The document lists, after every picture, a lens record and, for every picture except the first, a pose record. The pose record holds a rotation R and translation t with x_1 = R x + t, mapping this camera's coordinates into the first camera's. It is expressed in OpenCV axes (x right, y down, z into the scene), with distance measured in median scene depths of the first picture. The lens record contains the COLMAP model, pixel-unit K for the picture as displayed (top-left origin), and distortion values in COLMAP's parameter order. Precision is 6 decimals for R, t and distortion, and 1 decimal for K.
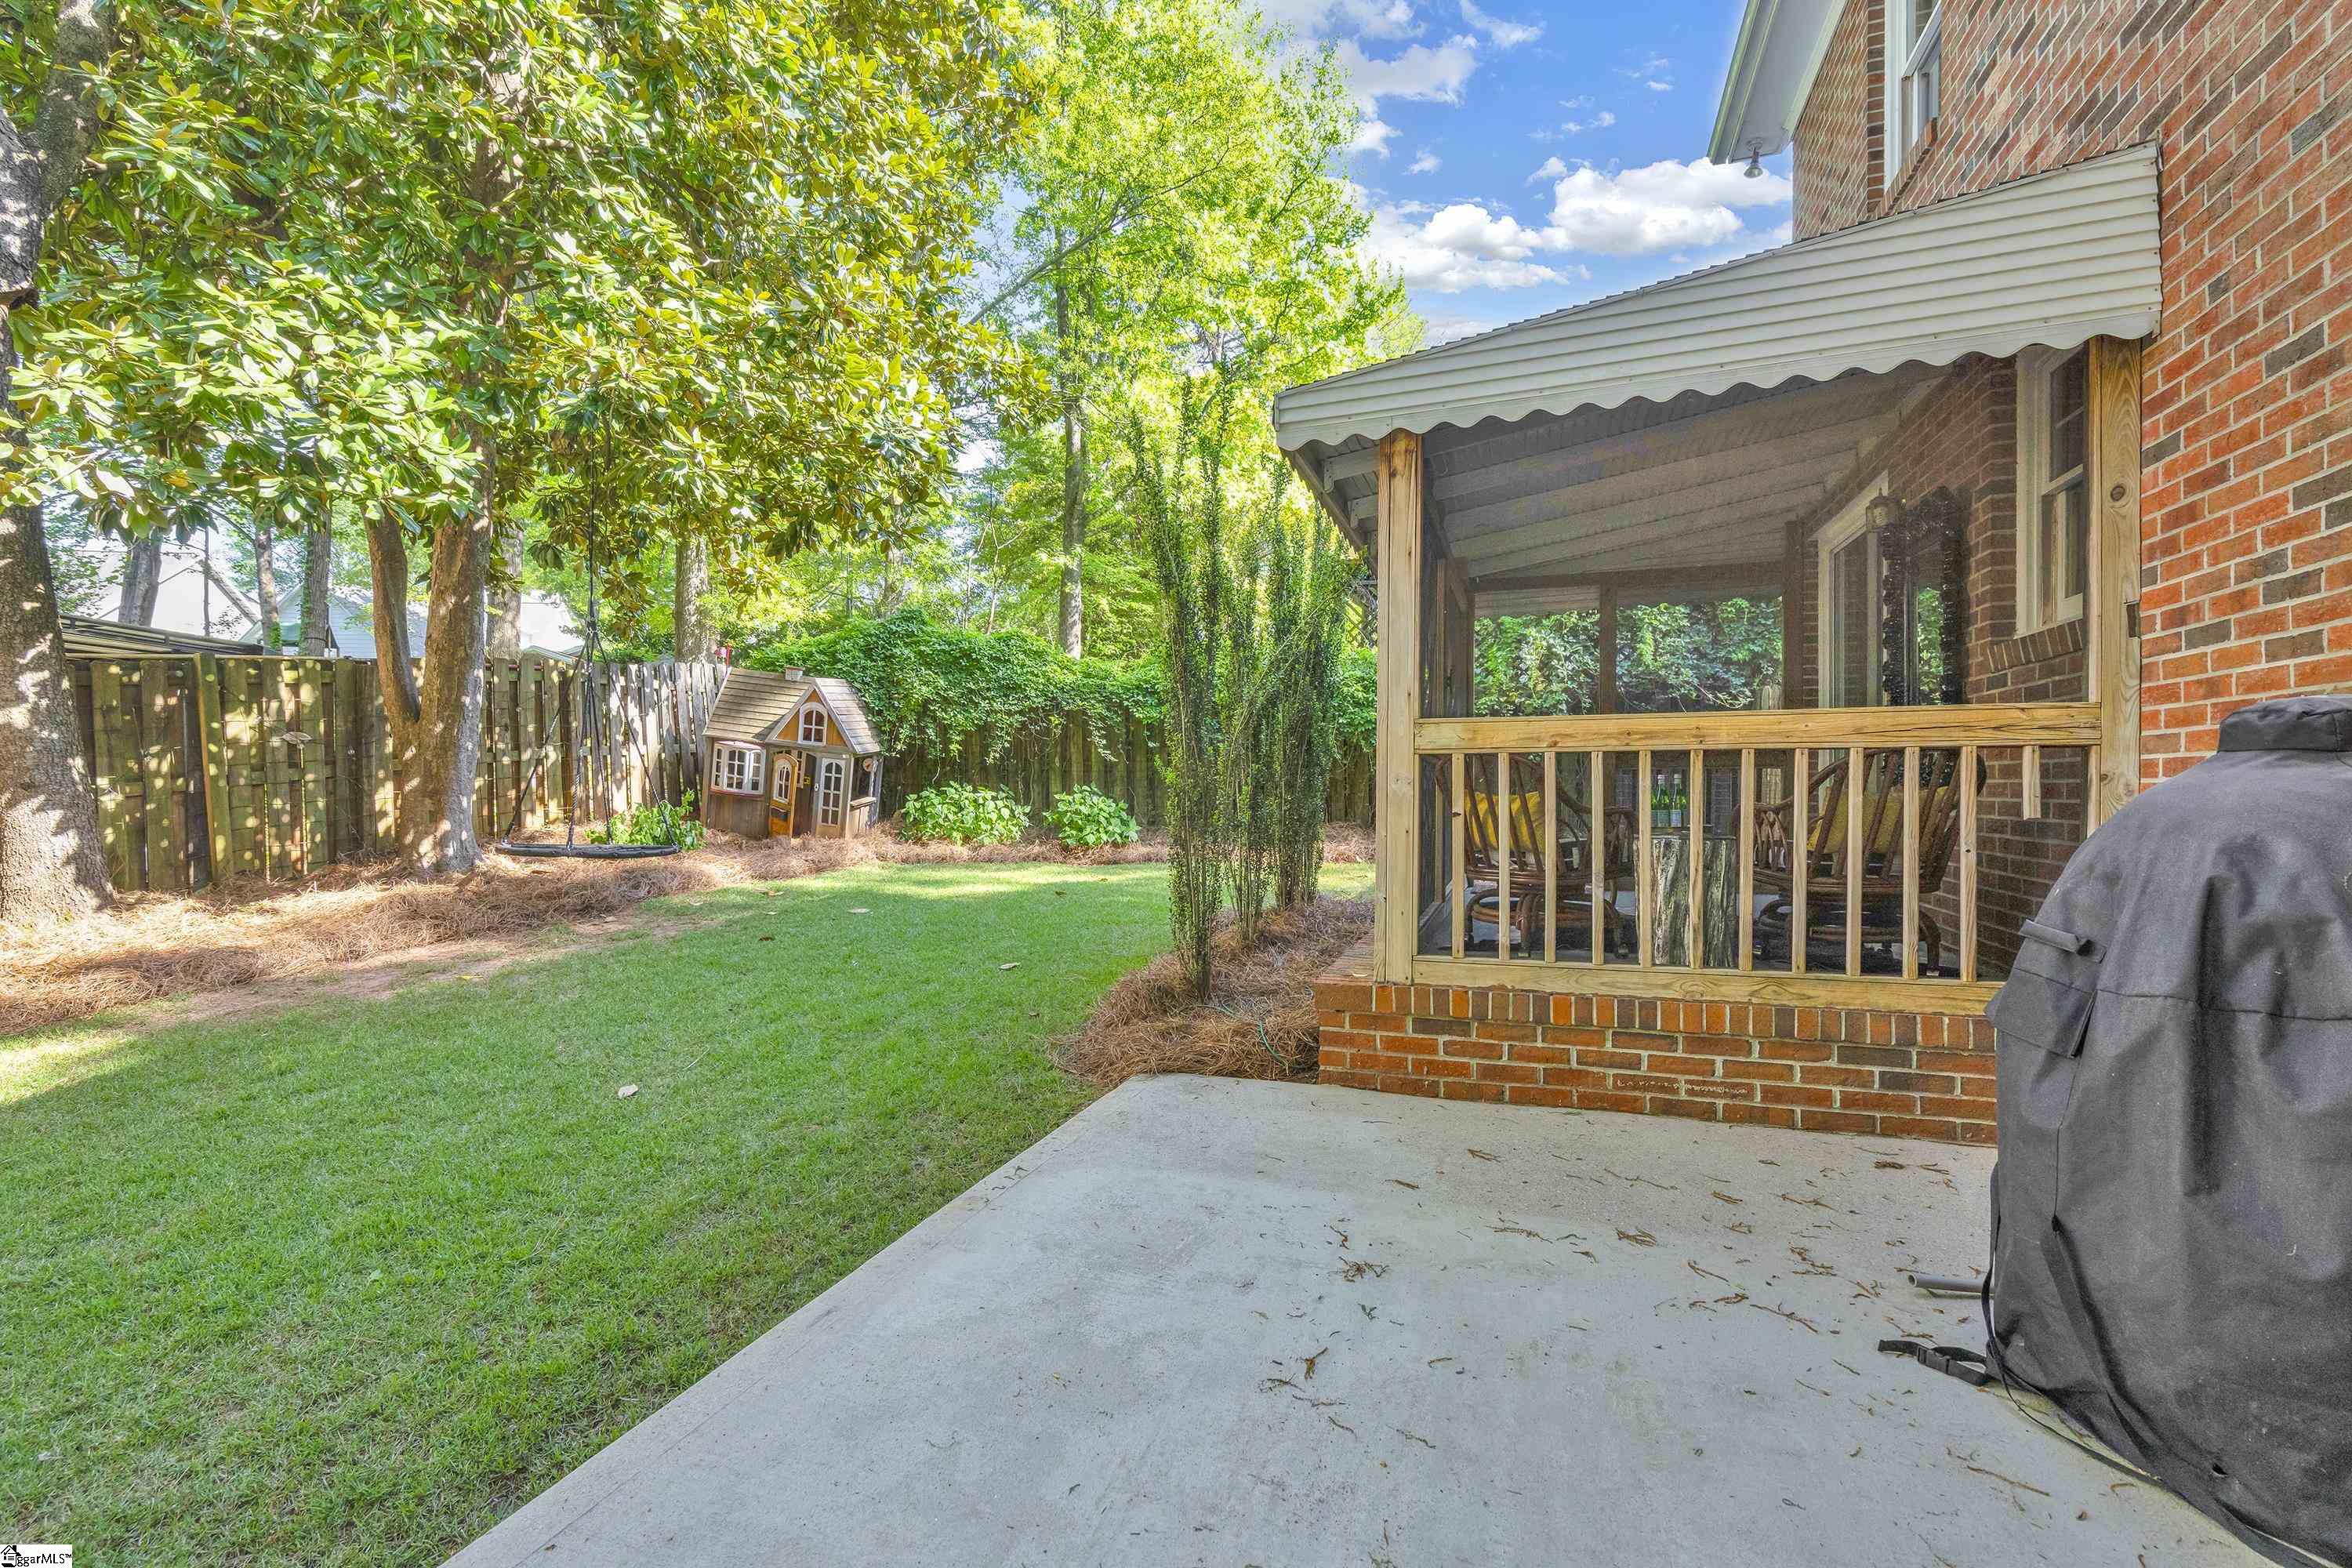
lens RADIAL K [[1051.3, 0, 1176.0], [0, 1051.3, 784.0], [0, 0, 1]] dist [-0.002852, 0.000163]
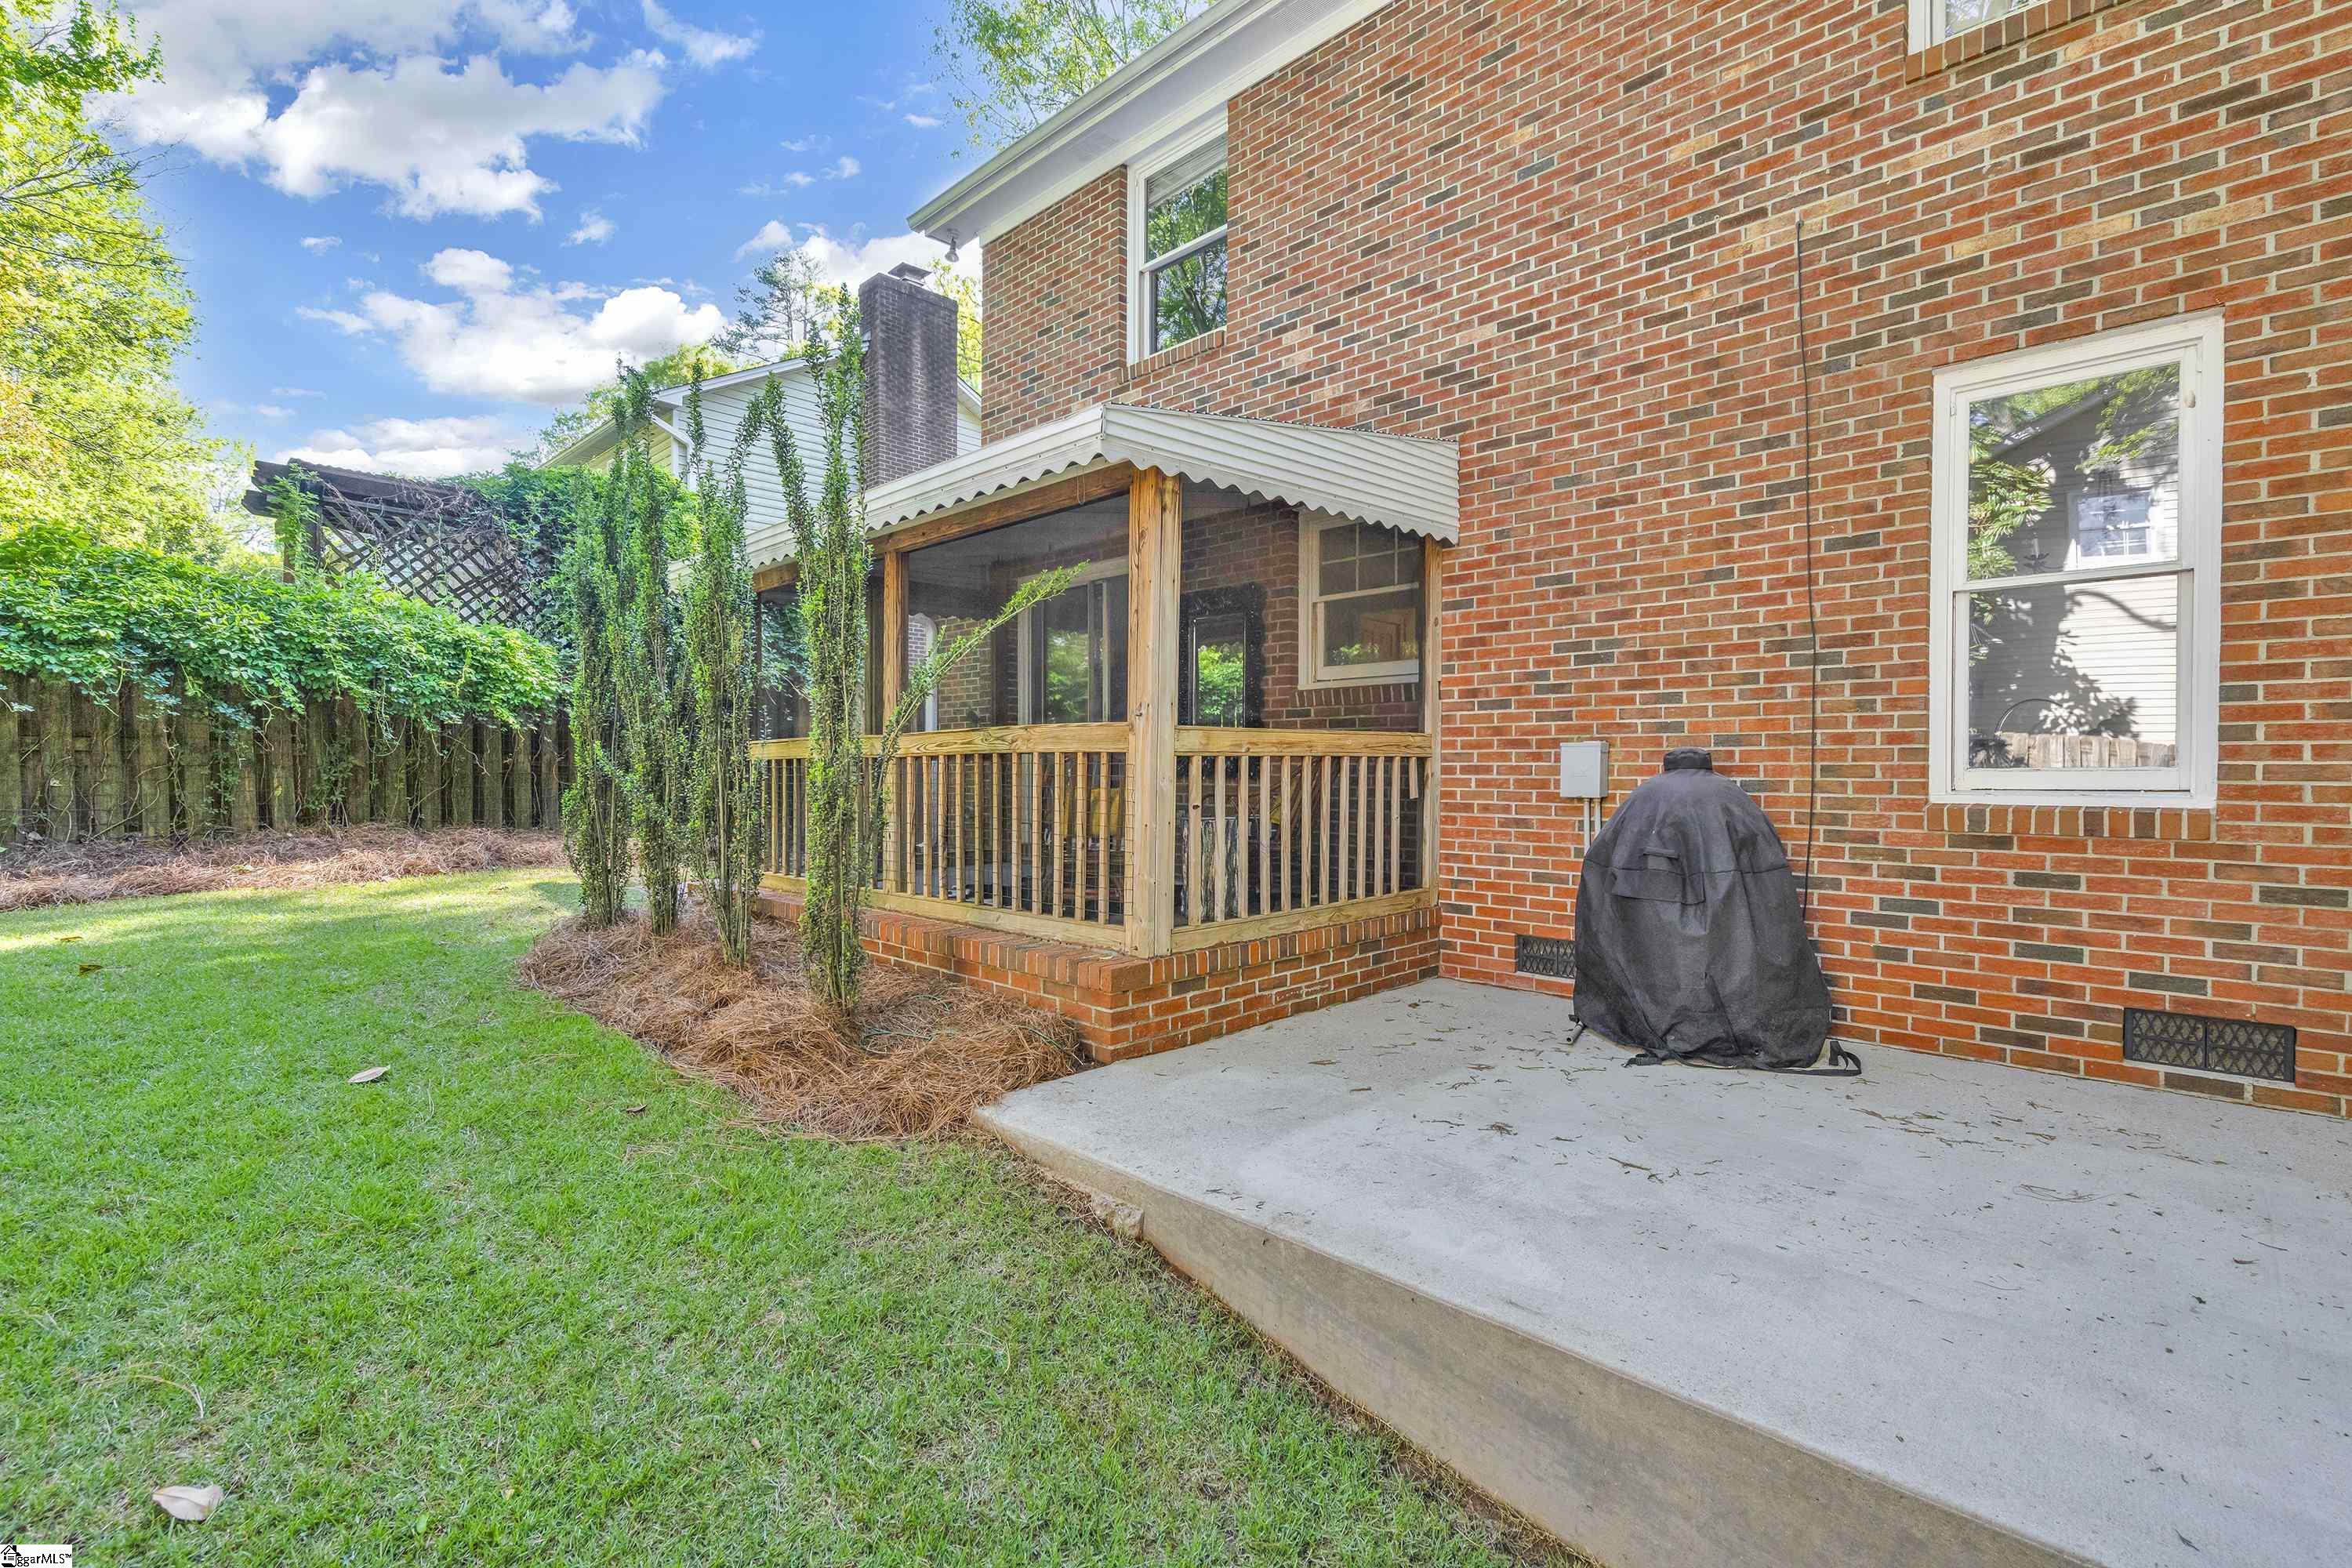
lens RADIAL K [[1051.3, 0, 1176.0], [0, 1051.3, 784.0], [0, 0, 1]] dist [-0.002852, 0.000163]
pose [[0.437855, -0.013581, 0.898943, -1.004146], [-0.002055, 0.999868, 0.016107, -0.019146], [-0.899043, -0.008900, 0.437770, 0.608121]]
